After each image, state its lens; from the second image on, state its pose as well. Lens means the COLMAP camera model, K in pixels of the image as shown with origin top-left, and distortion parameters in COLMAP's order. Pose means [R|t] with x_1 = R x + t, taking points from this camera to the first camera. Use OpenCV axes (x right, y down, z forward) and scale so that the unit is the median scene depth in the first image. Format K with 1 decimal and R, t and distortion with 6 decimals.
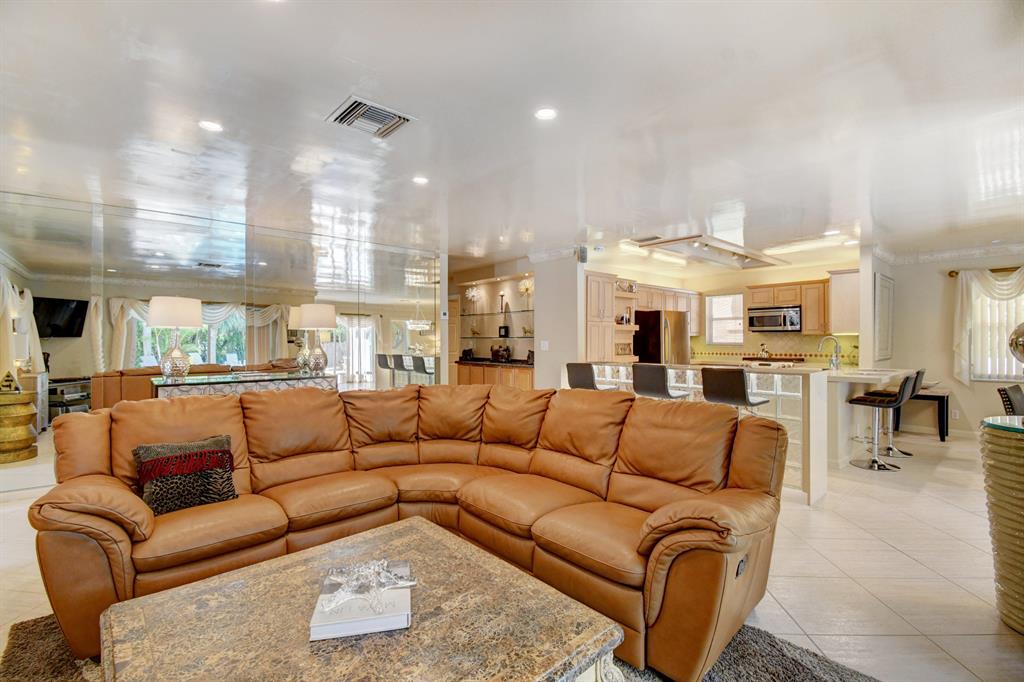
lens RADIAL K [[458.0, 0, 511.7], [0, 458.0, 339.4], [0, 0, 1]] dist [0.003345, -0.016881]
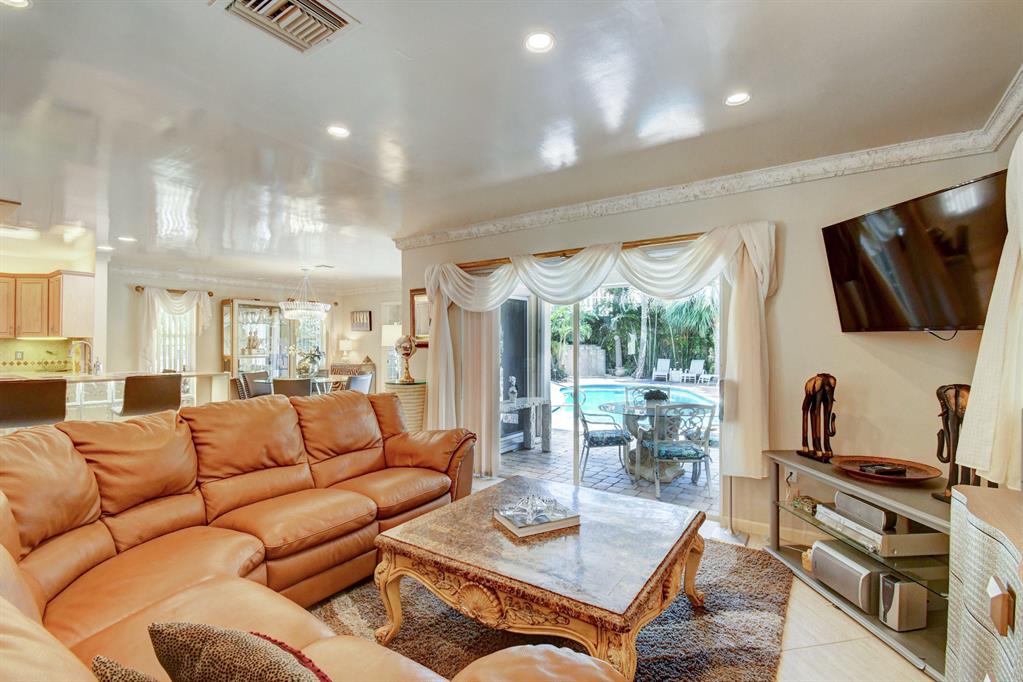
lens RADIAL K [[457.6, 0, 516.7], [0, 457.6, 345.0], [0, 0, 1]] dist [0.003345, -0.016881]
pose [[-0.264413, 0.000494, 0.964409, -0.410592], [0.002142, 0.999998, 0.000075, 0.003488], [-0.964407, 0.002085, -0.264414, 0.354360]]
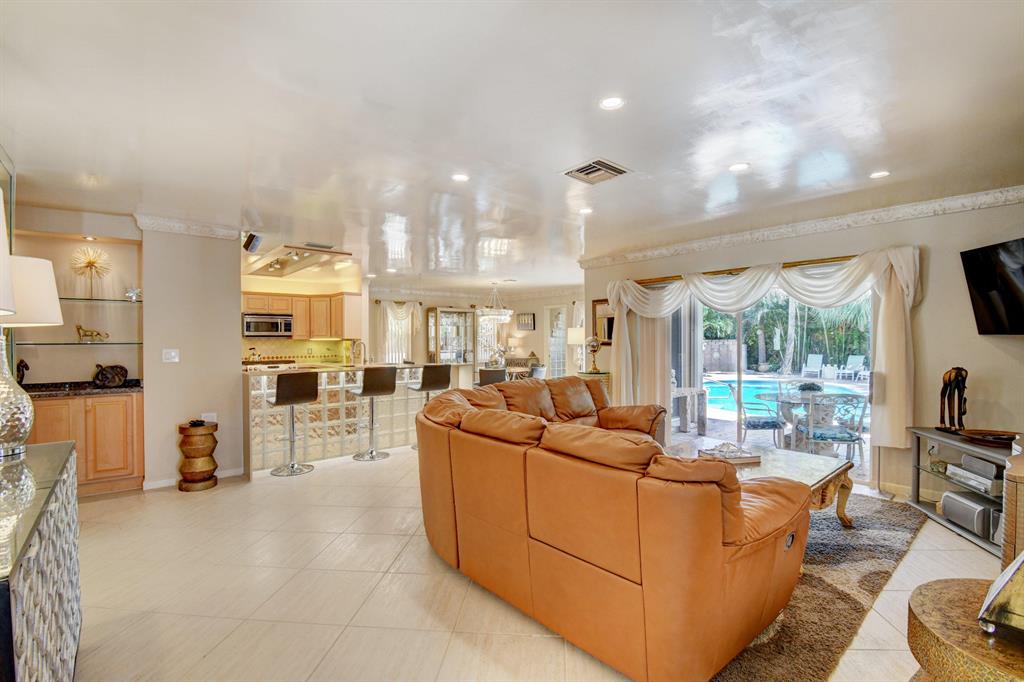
lens RADIAL K [[458.0, 0, 513.7], [0, 458.0, 343.9], [0, 0, 1]] dist [0.003345, -0.016881]
pose [[0.002319, -0.008637, 0.999960, -0.620967], [0.007134, 0.999937, 0.008620, -0.006113], [-0.999972, 0.007114, 0.002380, 0.500478]]
